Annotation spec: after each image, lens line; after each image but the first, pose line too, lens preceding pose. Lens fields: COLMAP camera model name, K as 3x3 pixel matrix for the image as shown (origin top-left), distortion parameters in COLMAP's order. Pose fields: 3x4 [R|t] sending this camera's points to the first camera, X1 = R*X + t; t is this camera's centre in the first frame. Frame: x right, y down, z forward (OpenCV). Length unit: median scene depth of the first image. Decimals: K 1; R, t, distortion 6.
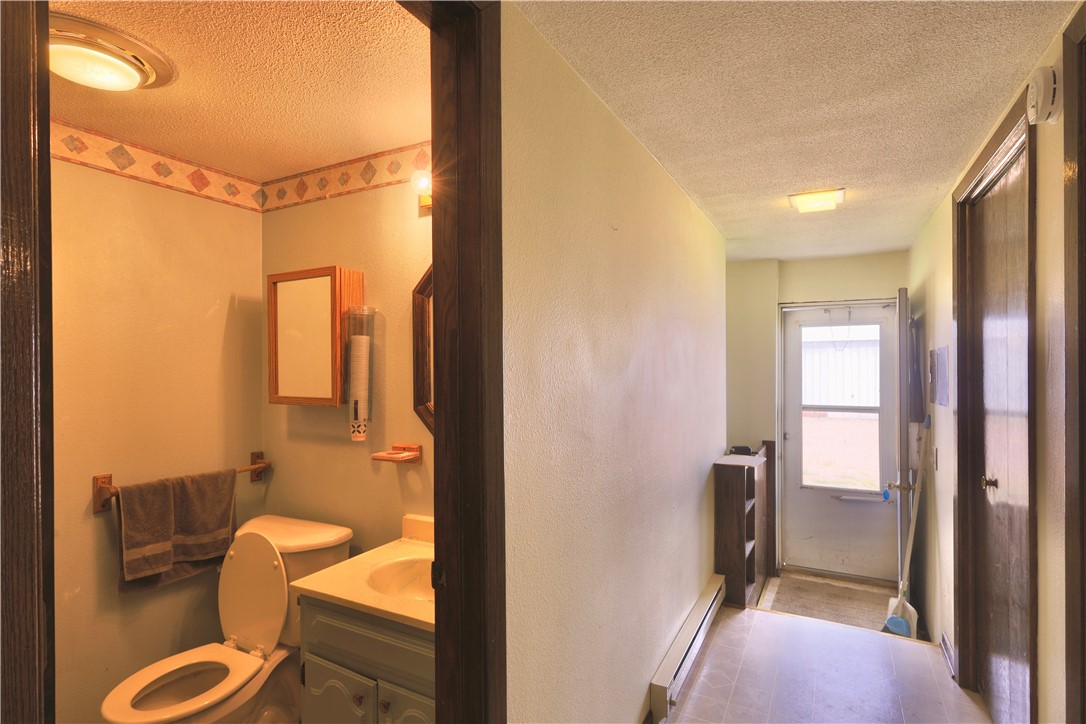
lens RADIAL K [[547.4, 0, 542.9], [0, 547.4, 367.5], [0, 0, 1]] dist [-0.007163, 0.006319]
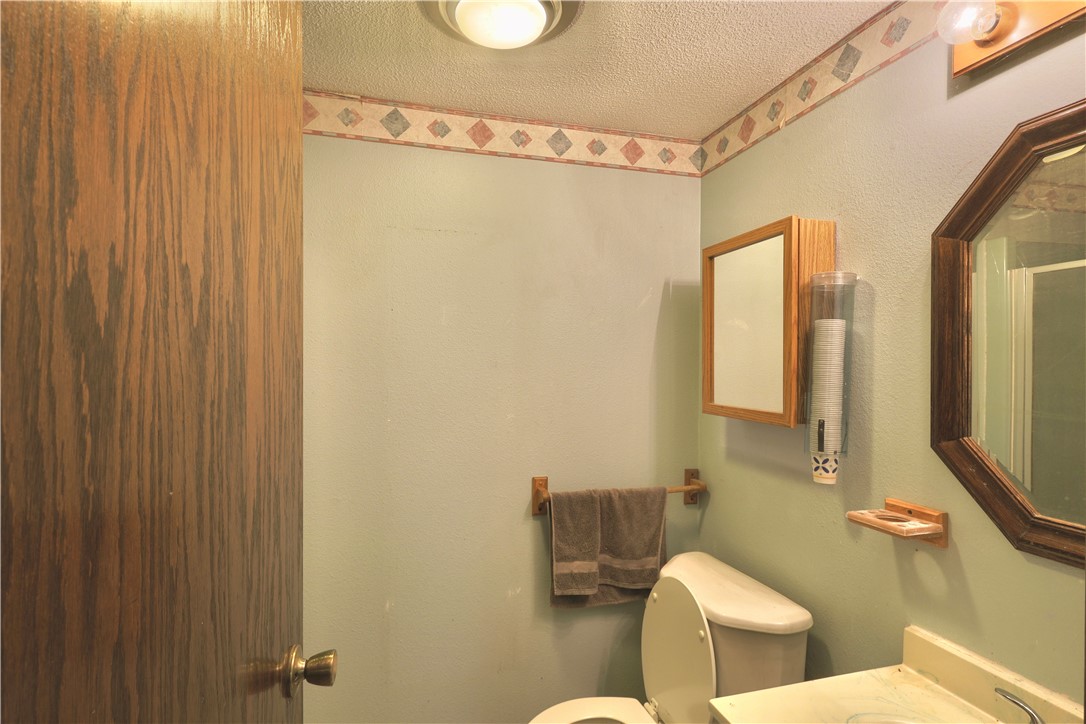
lens RADIAL K [[547.4, 0, 539.5], [0, 547.4, 367.8], [0, 0, 1]] dist [-0.007163, 0.006319]
pose [[0.695249, 0.013055, -0.718650, -0.107648], [-0.009812, 0.999914, 0.008673, -0.003649], [0.718702, 0.001022, 0.695318, 0.305536]]
